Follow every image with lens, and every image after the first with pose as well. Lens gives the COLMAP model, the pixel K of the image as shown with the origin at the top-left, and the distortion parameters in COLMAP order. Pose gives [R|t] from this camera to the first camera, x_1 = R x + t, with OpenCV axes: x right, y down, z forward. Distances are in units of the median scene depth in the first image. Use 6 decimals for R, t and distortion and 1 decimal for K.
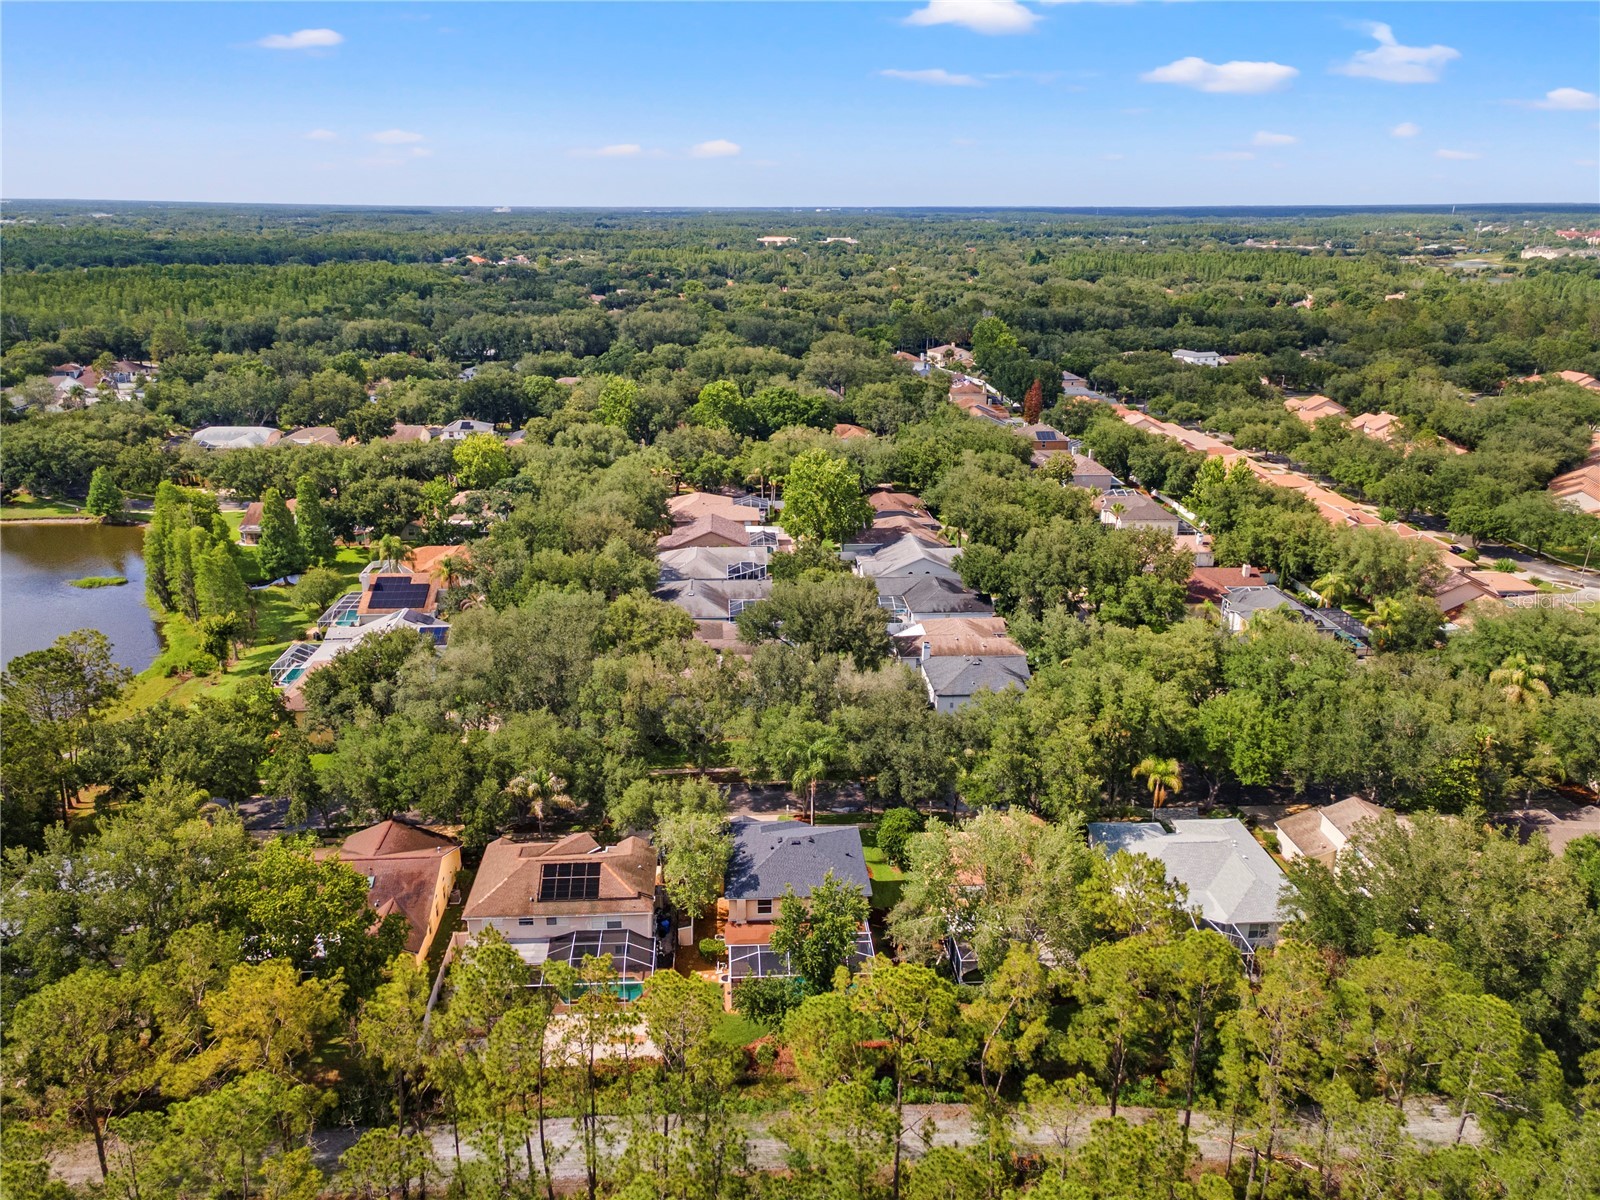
lens RADIAL K [[1151.5, 0, 833.9], [0, 1151.5, 577.2], [0, 0, 1]] dist [0.039298, 0.000069]
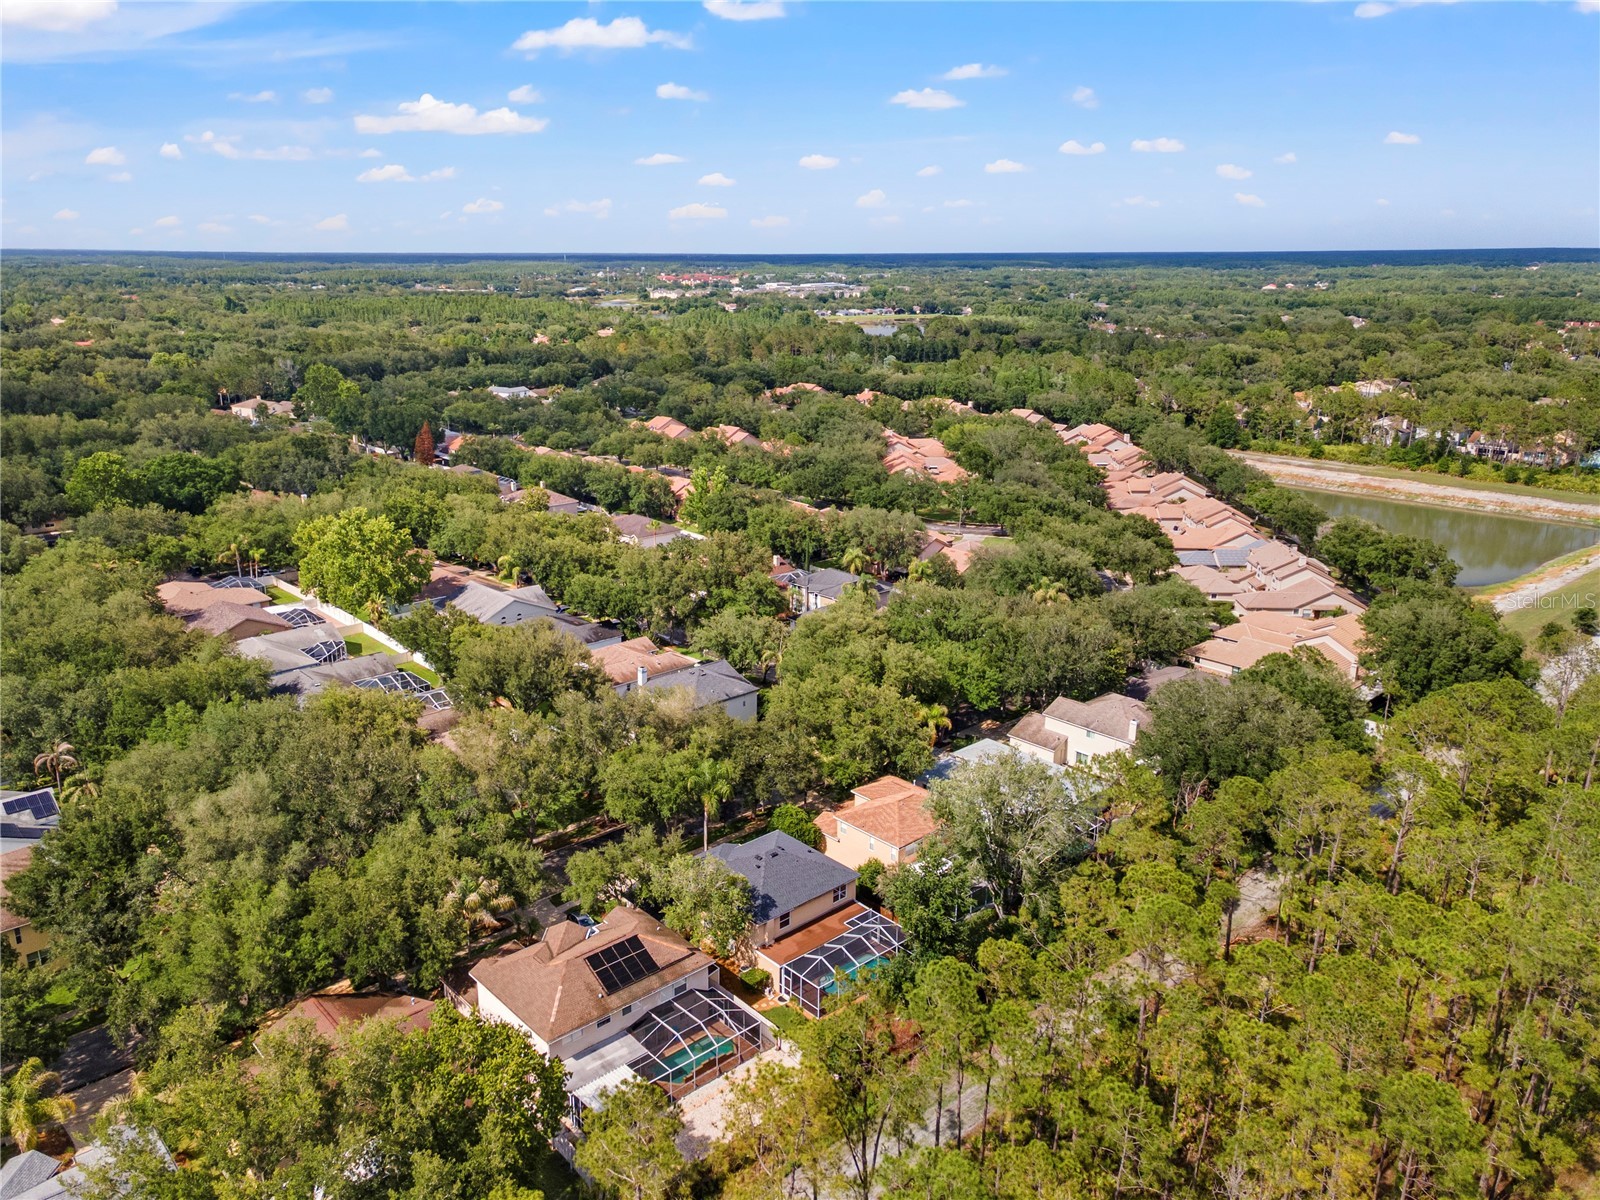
lens RADIAL K [[1113.4, 0, 779.6], [0, 1113.4, 596.9], [0, 0, 1]] dist [0.057909, -0.000607]
pose [[0.803075, -0.180143, 0.567995, -0.575950], [0.187114, 0.981230, 0.046646, -0.044328], [-0.565737, 0.068820, 0.821709, 0.164954]]
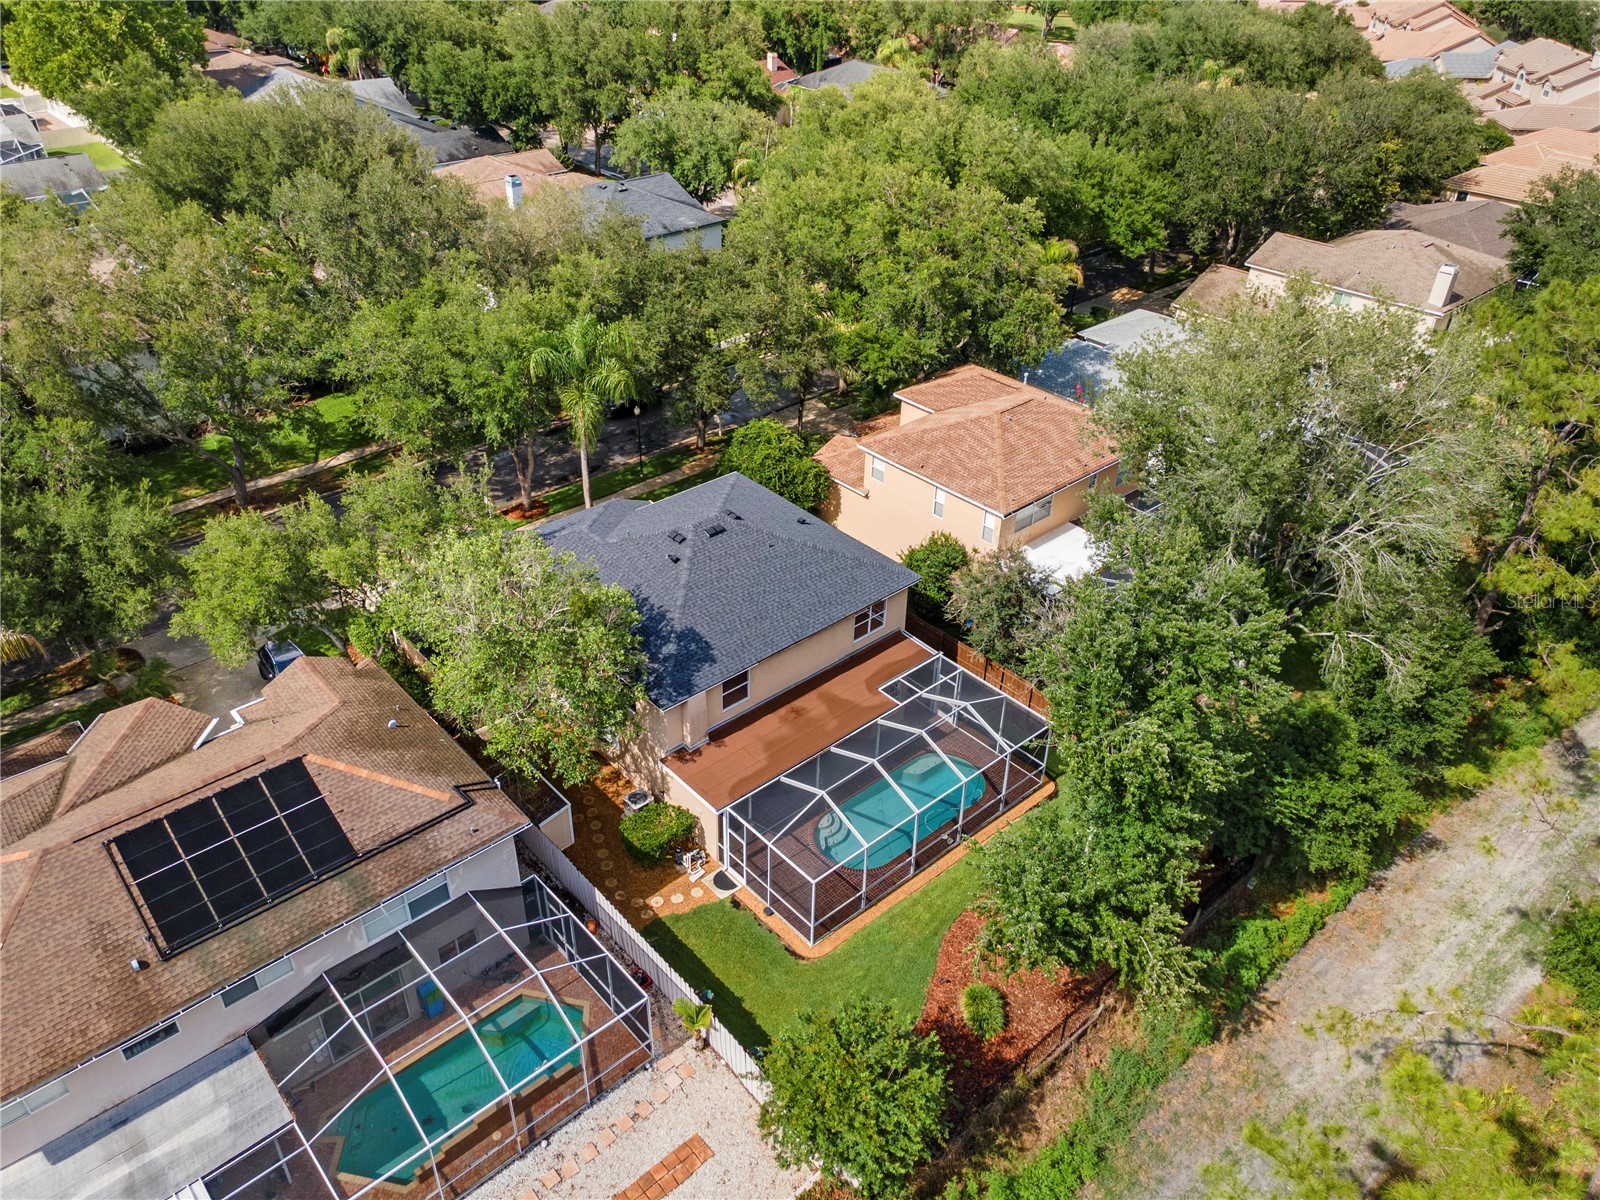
lens RADIAL K [[1113.4, 0, 779.6], [0, 1113.4, 596.9], [0, 0, 1]] dist [0.057909, -0.000607]
pose [[0.810700, -0.338070, 0.477991, -0.228575], [0.176249, 0.919486, 0.351398, 0.114747], [-0.558303, -0.200633, 0.805012, 0.671191]]
